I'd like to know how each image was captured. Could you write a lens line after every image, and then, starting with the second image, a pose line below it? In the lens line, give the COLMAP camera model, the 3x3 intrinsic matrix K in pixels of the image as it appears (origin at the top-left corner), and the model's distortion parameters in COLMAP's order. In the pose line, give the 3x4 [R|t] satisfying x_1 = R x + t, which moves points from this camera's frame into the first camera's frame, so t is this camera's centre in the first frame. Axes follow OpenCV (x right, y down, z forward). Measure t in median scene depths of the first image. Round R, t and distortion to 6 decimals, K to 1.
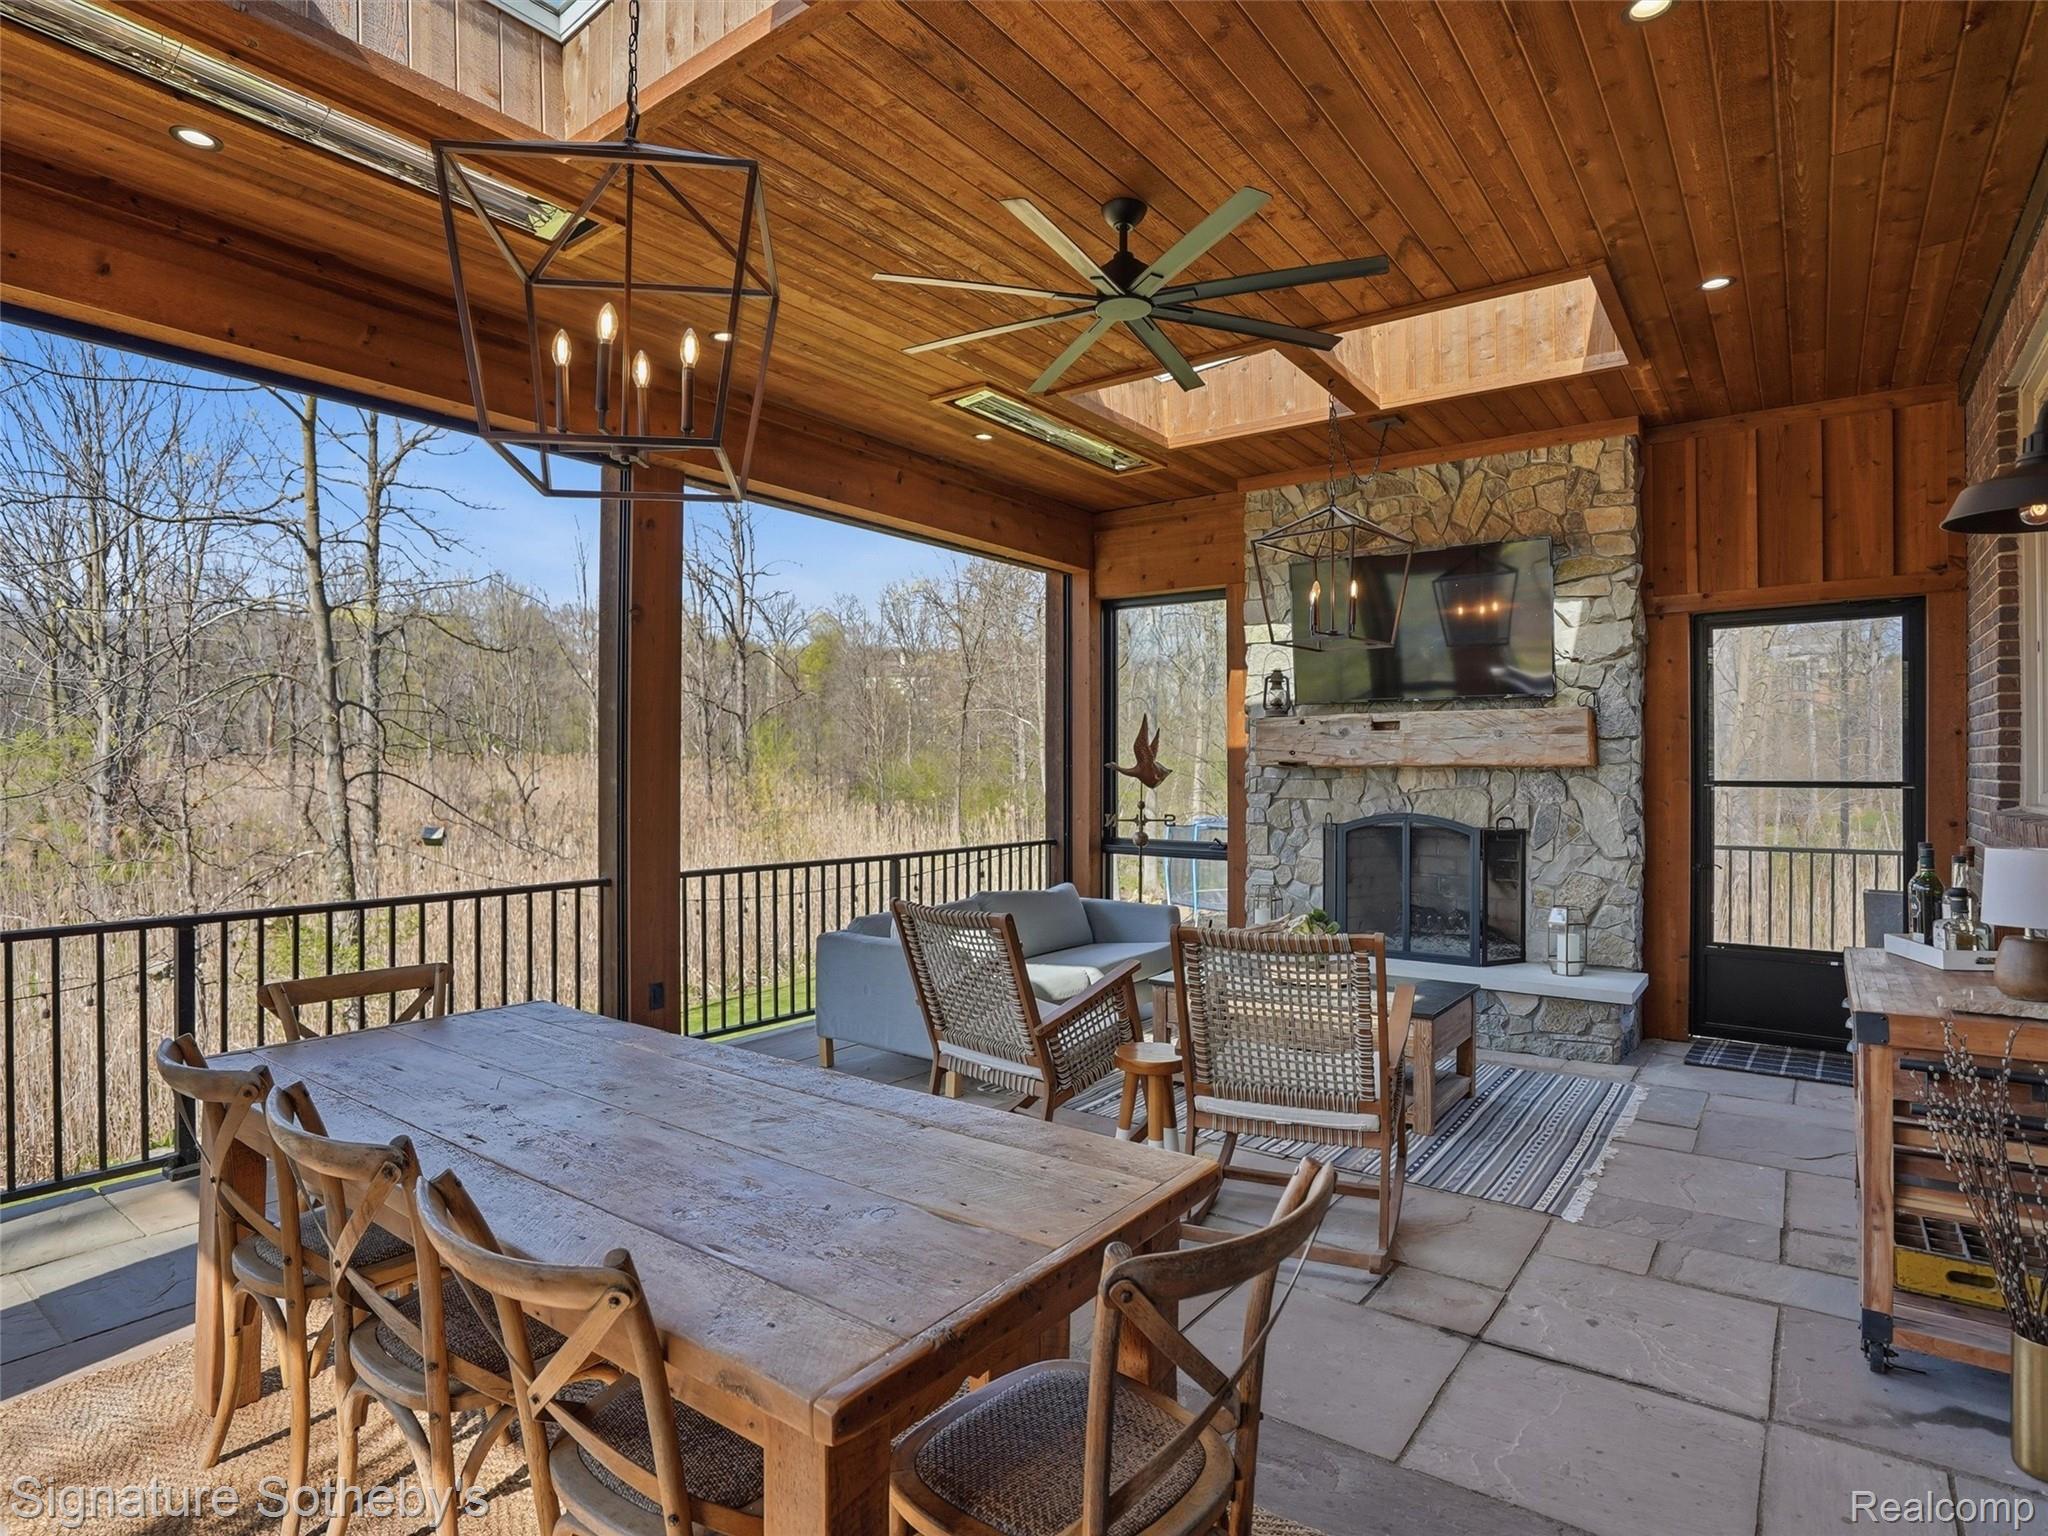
lens RADIAL K [[1078.5, 0, 996.7], [0, 1078.5, 778.4], [0, 0, 1]] dist [-0.054598, 0.025861]
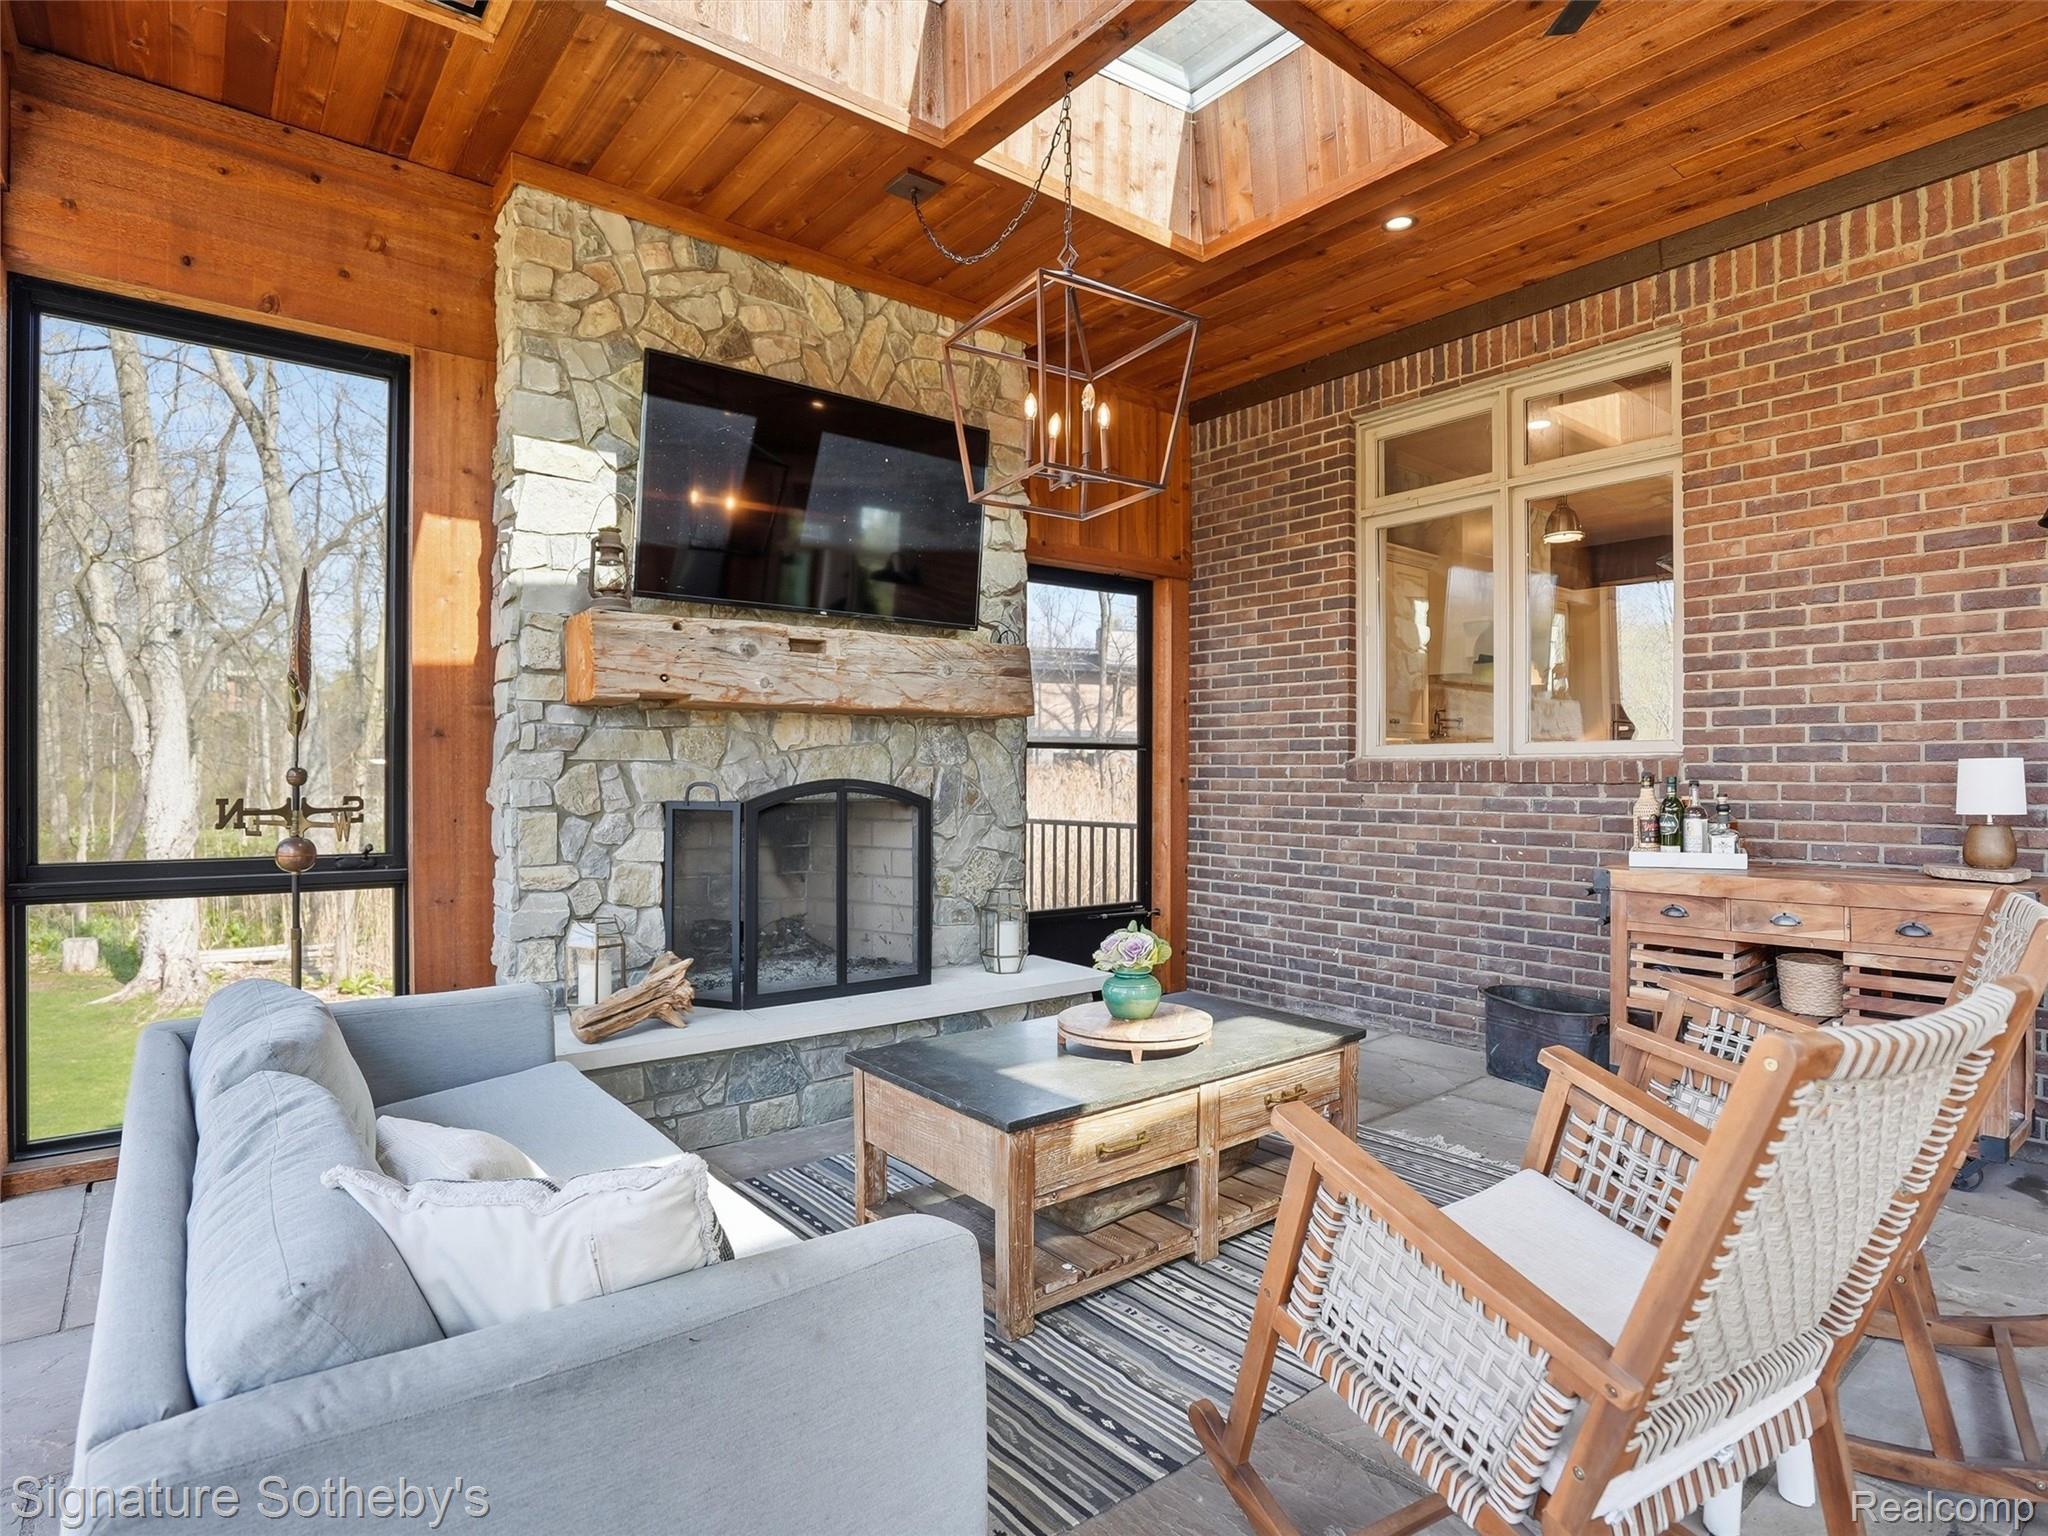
lens RADIAL K [[1103.6, 0, 1024.0], [0, 1103.6, 768.0], [0, 0, 1]] dist [-0.044663, 0.026331]
pose [[0.243977, 0.005854, 0.969763, -0.248461], [0.007871, 0.999937, -0.008016, 0.030807], [-0.969749, 0.009588, 0.243915, 0.689828]]
